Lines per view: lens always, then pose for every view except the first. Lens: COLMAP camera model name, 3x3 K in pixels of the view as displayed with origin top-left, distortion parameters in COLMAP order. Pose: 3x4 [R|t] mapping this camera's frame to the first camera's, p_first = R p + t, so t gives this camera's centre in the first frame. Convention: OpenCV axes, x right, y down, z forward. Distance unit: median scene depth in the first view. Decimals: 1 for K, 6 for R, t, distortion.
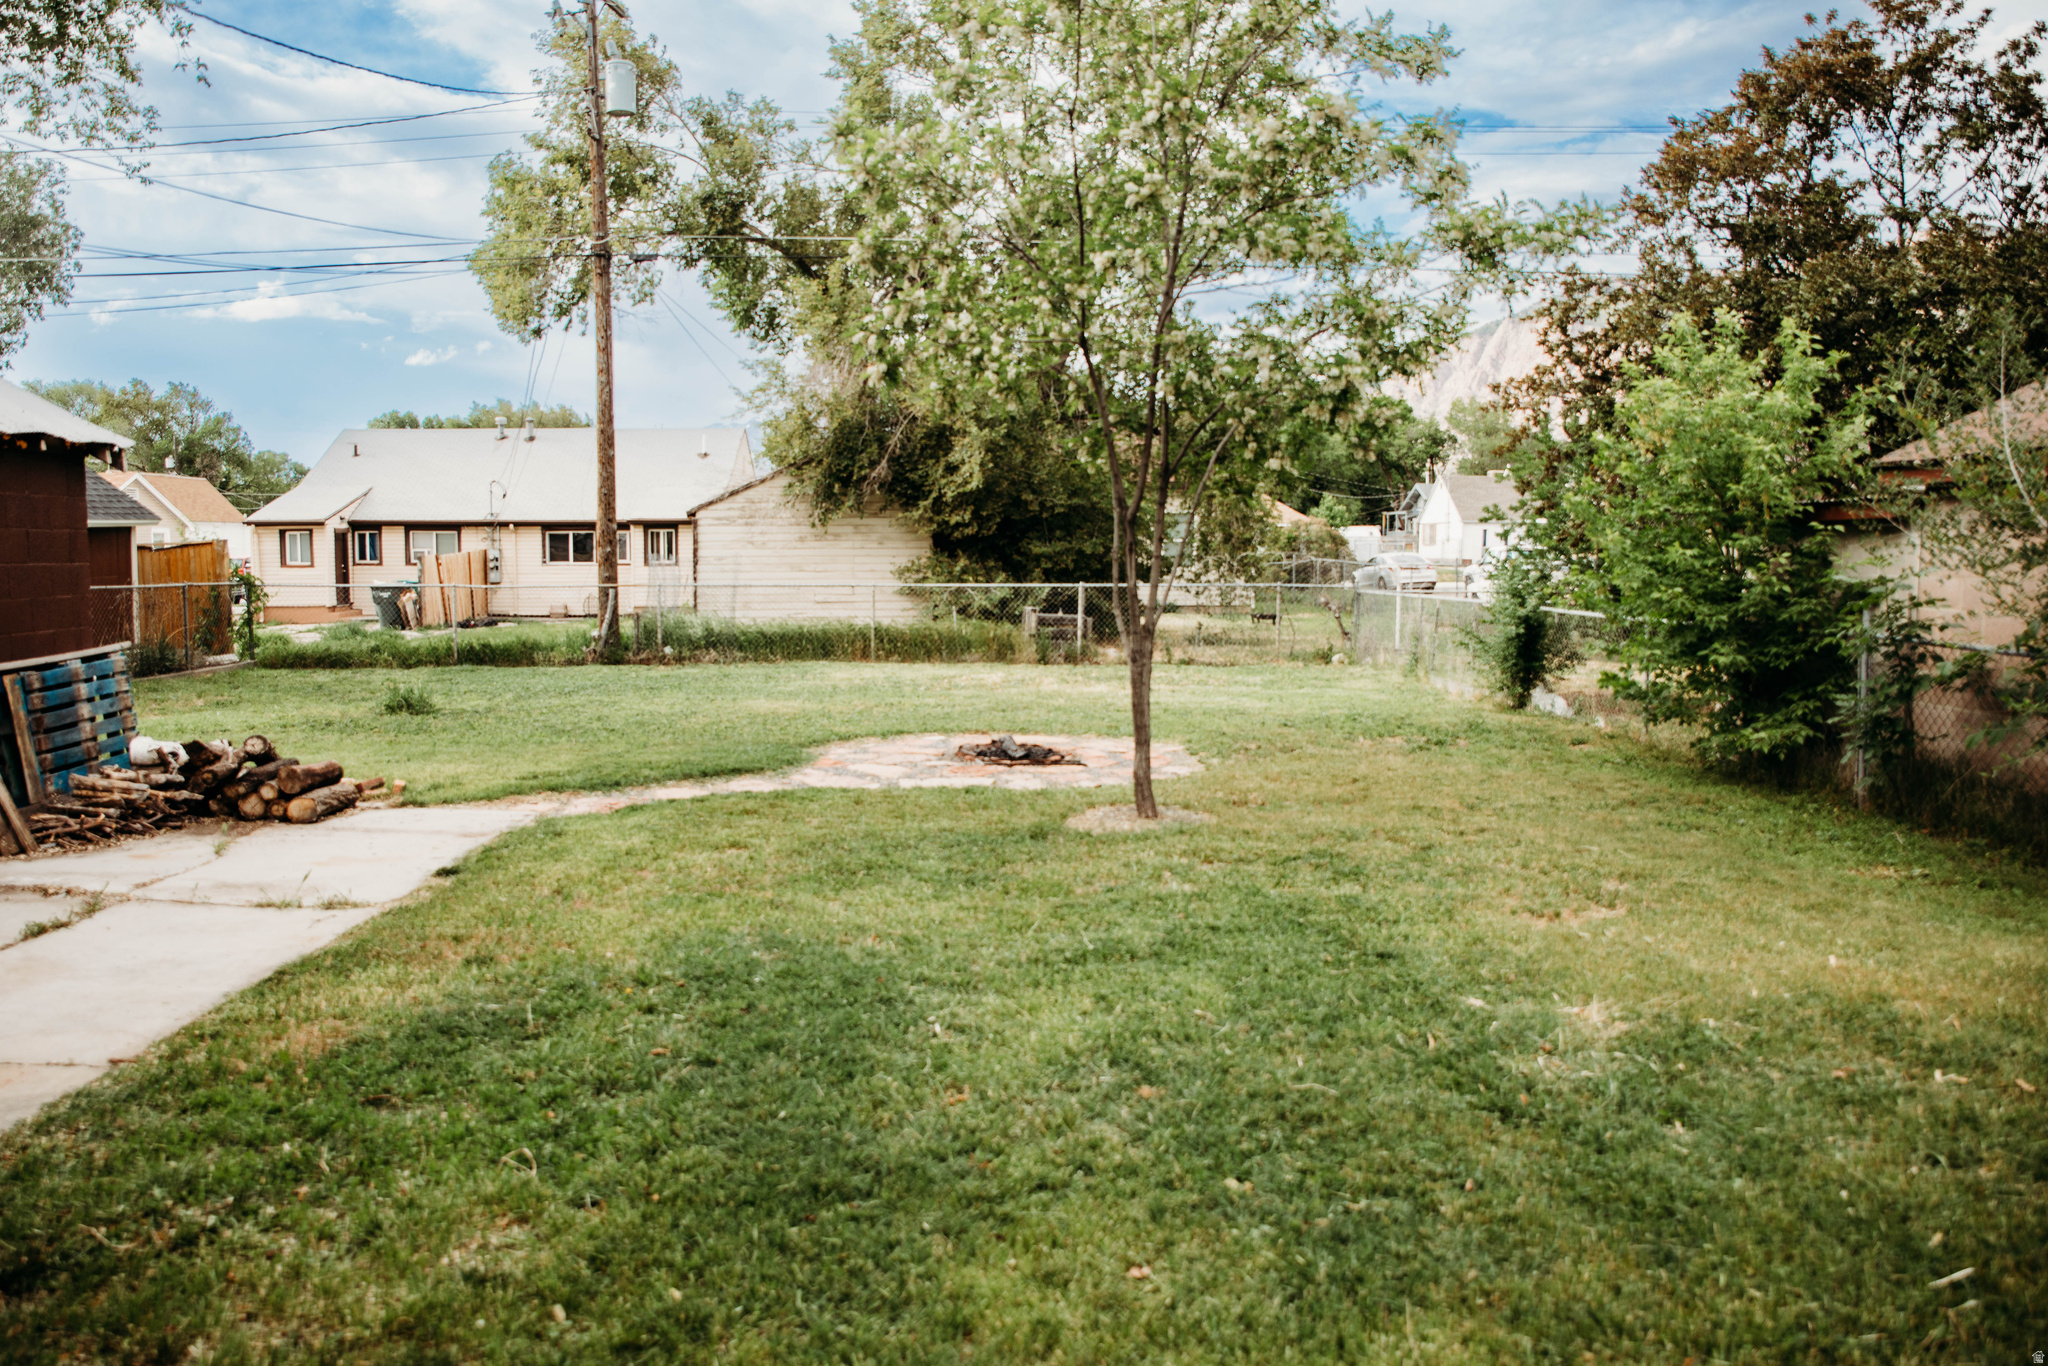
lens RADIAL K [[1412.0, 0, 983.4], [0, 1412.0, 685.7], [0, 0, 1]] dist [-0.114362, 0.117776]
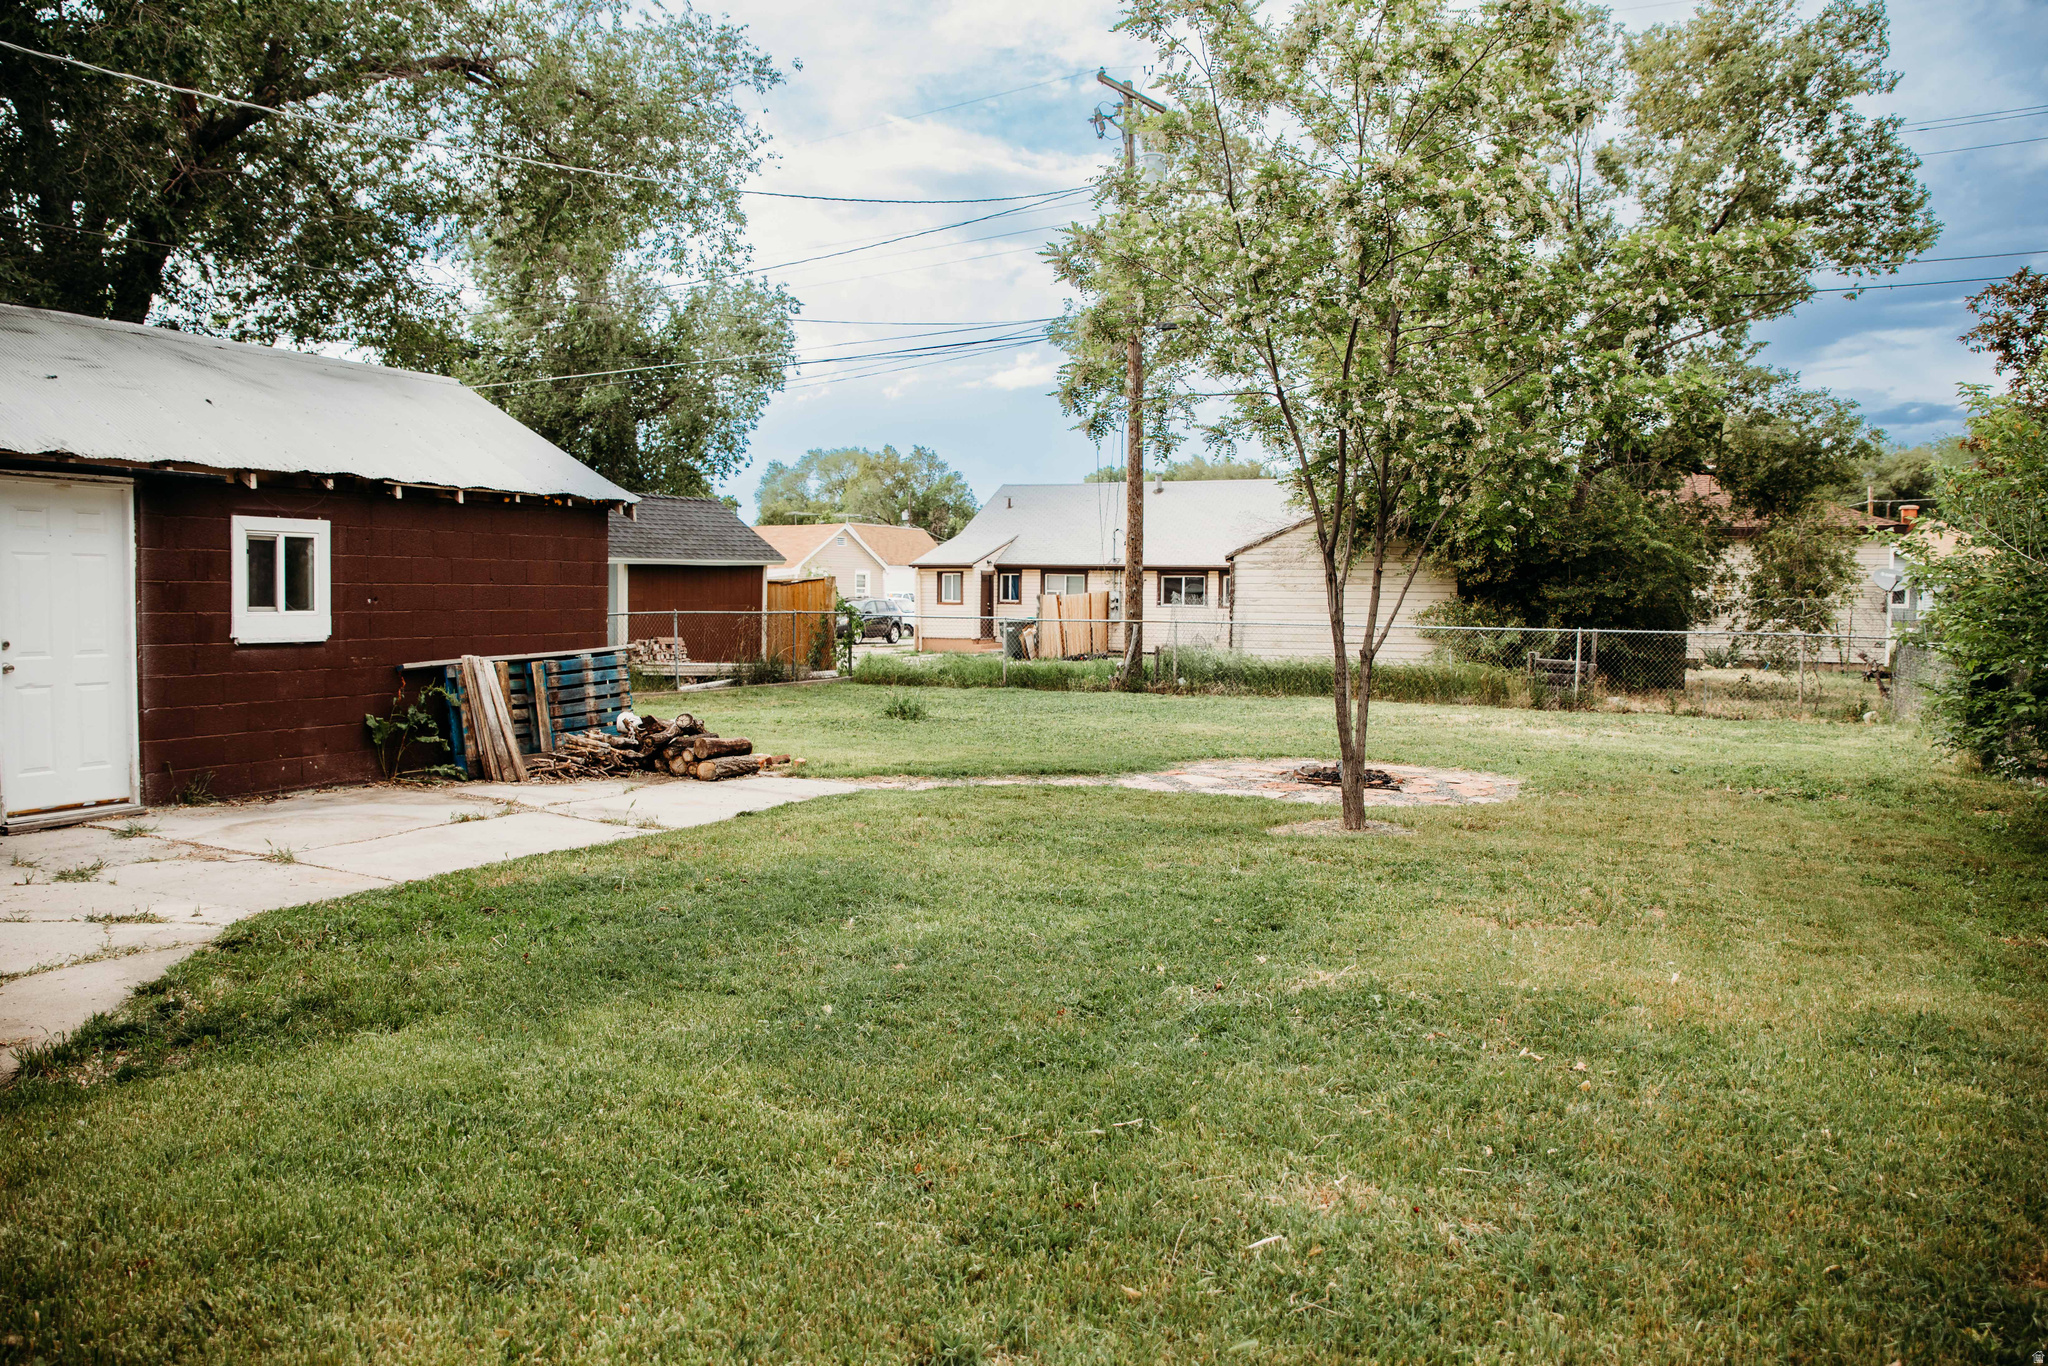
lens RADIAL K [[1388.2, 0, 1024.0], [0, 1388.2, 683.0], [0, 0, 1]] dist [-0.088390, 0.000154]
pose [[0.901129, 0.036696, -0.431995, 0.132000], [-0.051841, 0.998383, -0.023331, 0.007653], [0.430440, 0.043420, 0.901574, -0.027318]]
